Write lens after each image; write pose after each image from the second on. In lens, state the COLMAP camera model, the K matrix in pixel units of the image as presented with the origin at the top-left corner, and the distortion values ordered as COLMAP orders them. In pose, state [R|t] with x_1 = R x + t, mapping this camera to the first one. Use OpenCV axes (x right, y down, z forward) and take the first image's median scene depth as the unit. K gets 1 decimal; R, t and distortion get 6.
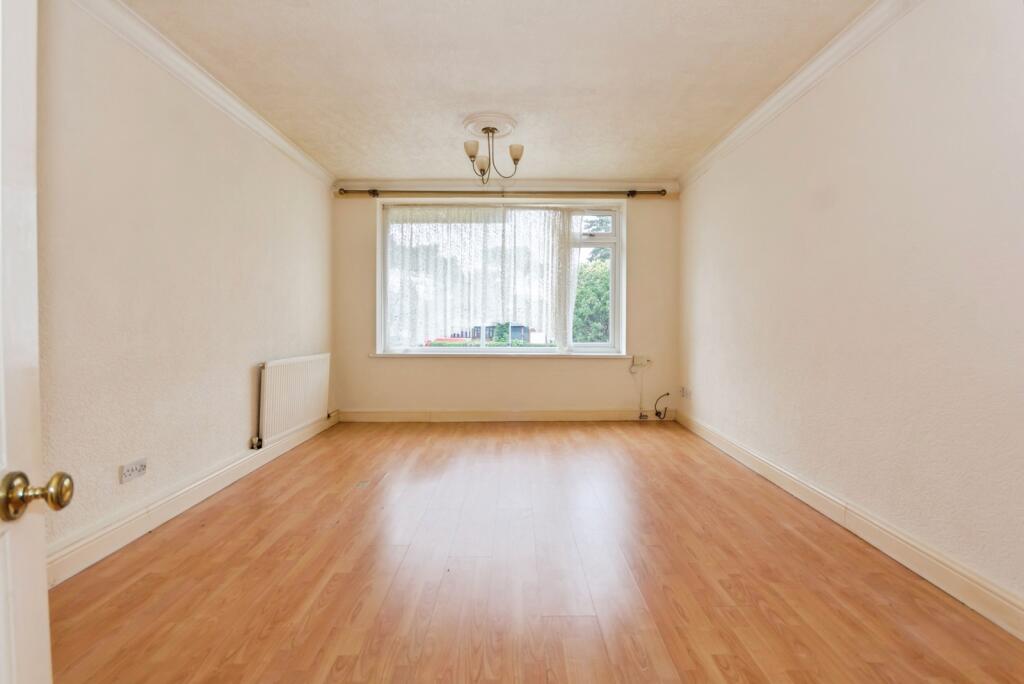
lens RADIAL K [[475.3, 0, 510.5], [0, 475.3, 333.3], [0, 0, 1]] dist [-0.002949, -0.004439]
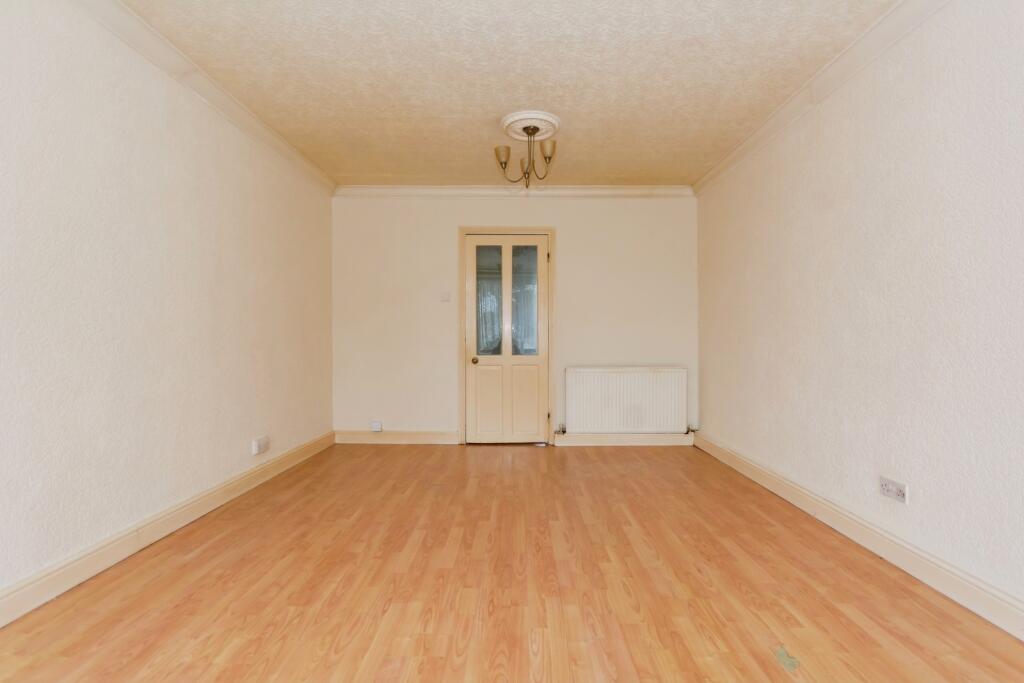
lens RADIAL K [[475.3, 0, 506.8], [0, 475.3, 341.4], [0, 0, 1]] dist [-0.002949, -0.004439]
pose [[-0.999898, -0.002639, 0.014020, -0.022914], [-0.002215, 0.999542, 0.030178, -0.022330], [-0.014094, 0.030144, -0.999446, 1.258103]]
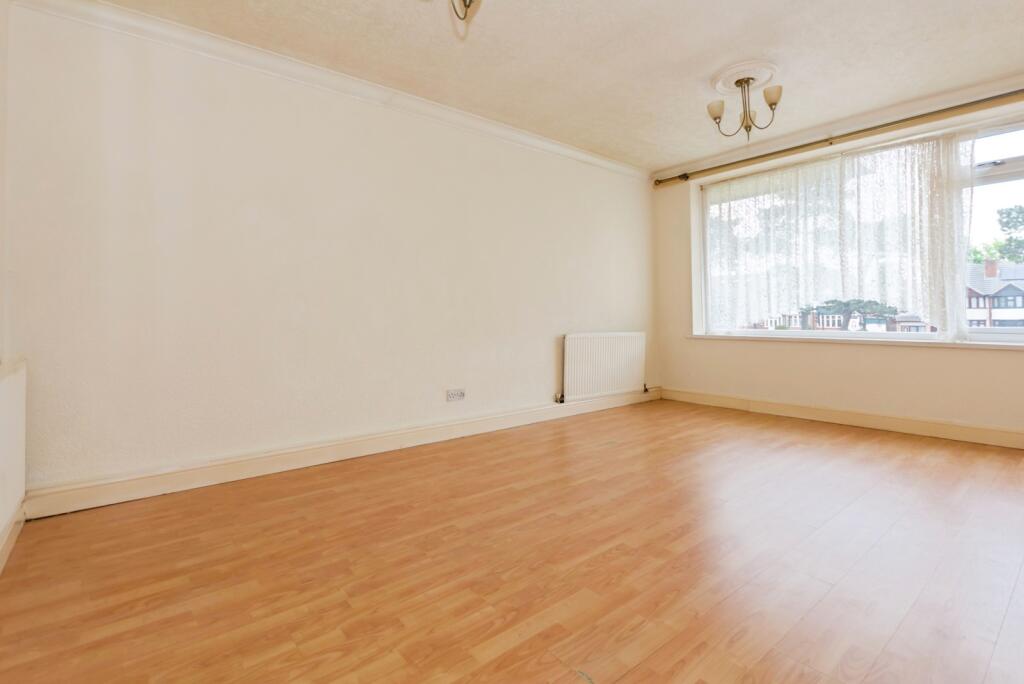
lens RADIAL K [[475.3, 0, 516.8], [0, 475.3, 313.6], [0, 0, 1]] dist [-0.002949, -0.004439]
pose [[0.634996, -0.010995, -0.772437, 0.350162], [-0.011693, 0.999647, -0.023842, 0.036570], [0.772427, 0.024171, 0.634644, 0.099266]]
